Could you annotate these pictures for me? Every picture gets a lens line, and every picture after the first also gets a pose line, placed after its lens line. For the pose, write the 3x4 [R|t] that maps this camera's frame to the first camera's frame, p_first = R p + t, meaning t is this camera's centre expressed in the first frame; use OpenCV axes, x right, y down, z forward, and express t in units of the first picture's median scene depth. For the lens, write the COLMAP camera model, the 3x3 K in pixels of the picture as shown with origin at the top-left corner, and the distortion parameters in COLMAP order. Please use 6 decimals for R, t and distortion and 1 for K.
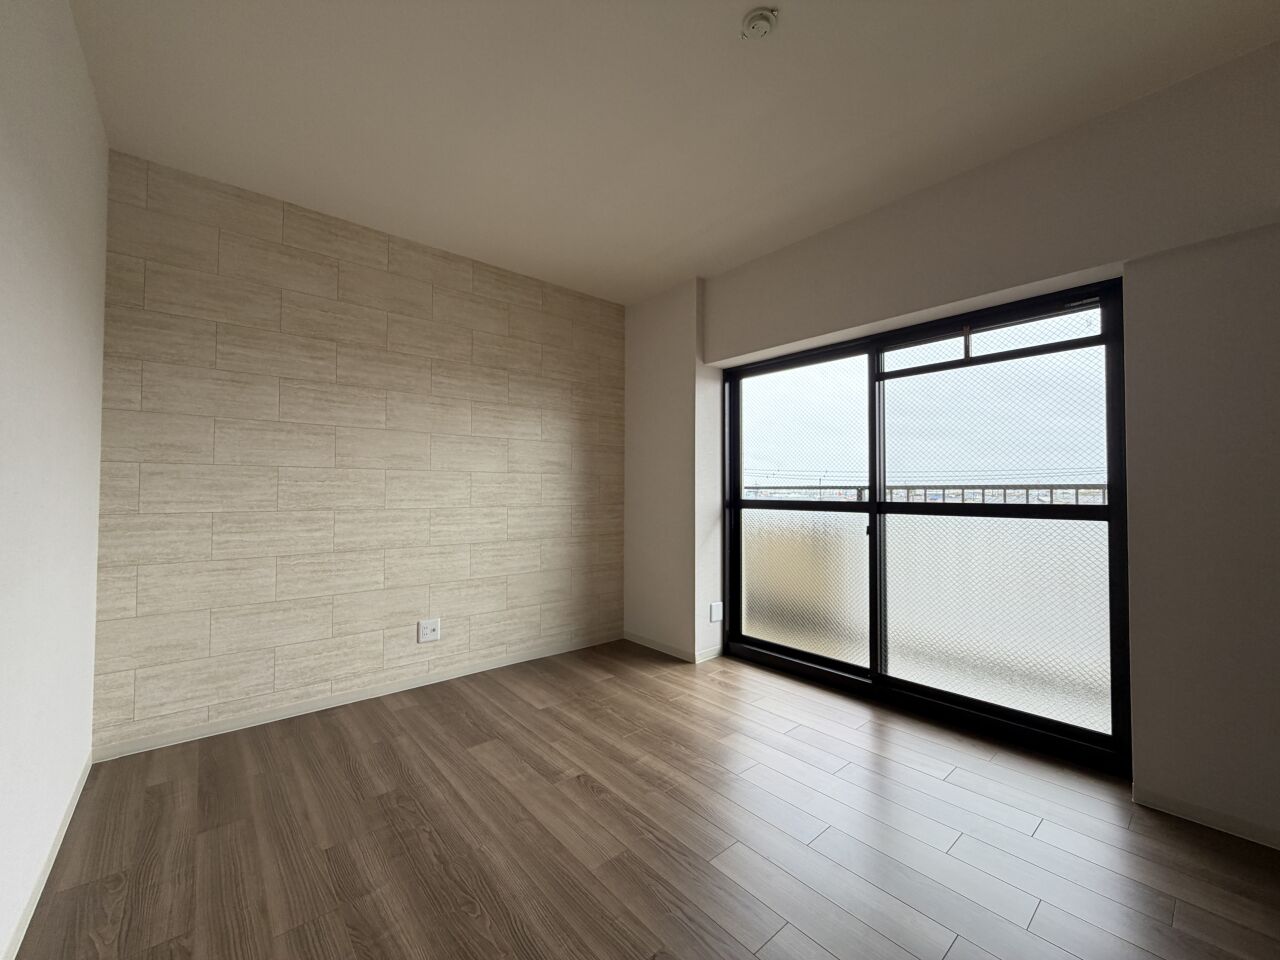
lens RADIAL K [[508.9, 0, 637.6], [0, 508.9, 481.4], [0, 0, 1]] dist [-0.002884, 0.000785]
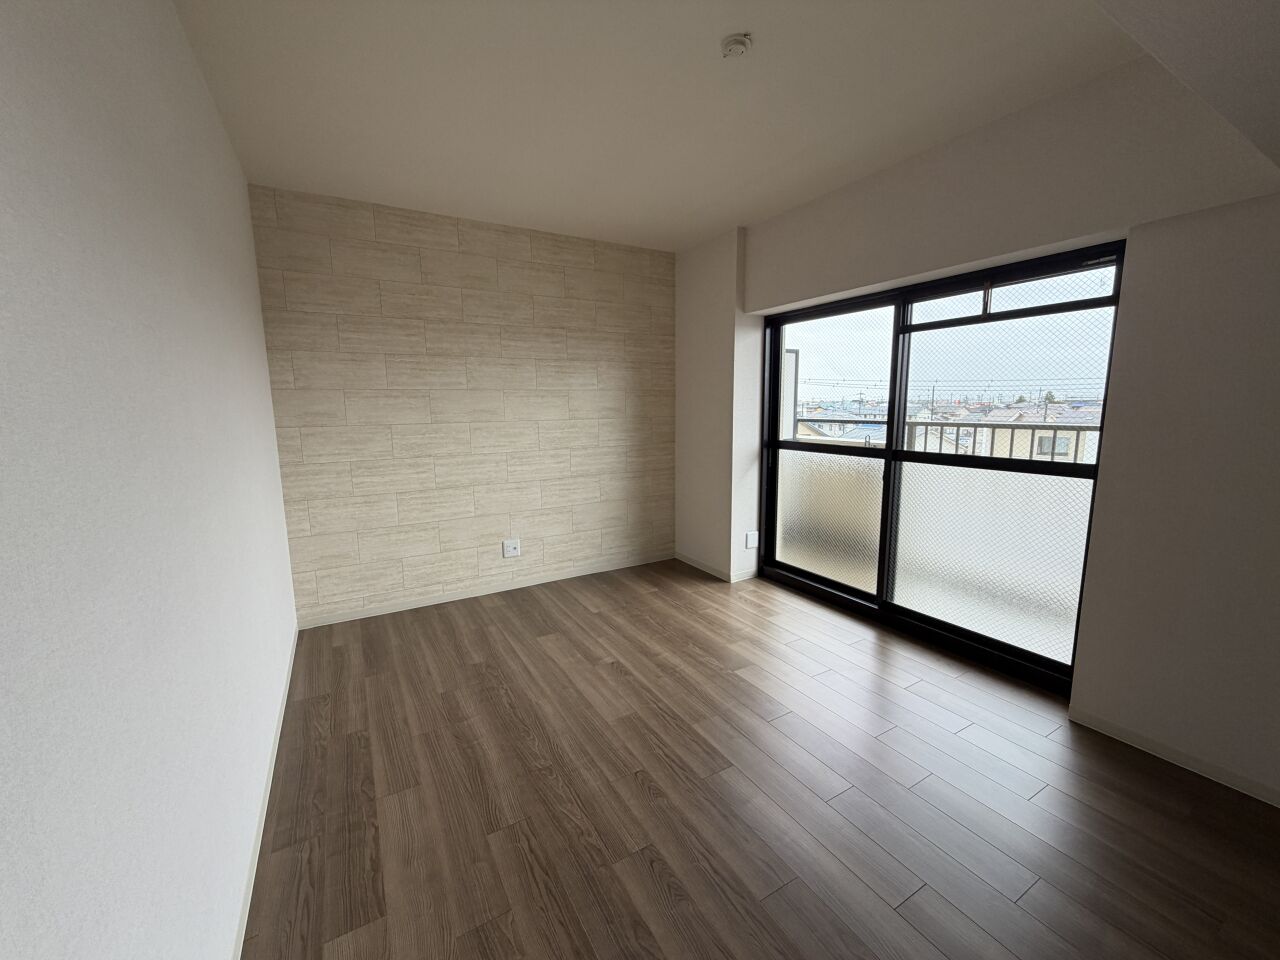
lens RADIAL K [[508.9, 0, 638.2], [0, 508.9, 480.6], [0, 0, 1]] dist [-0.002884, 0.000785]
pose [[0.983734, 0.013156, -0.179151, 0.142499], [0.017369, 0.985676, 0.167754, -0.091855], [0.178792, -0.168137, 0.969414, -0.162546]]
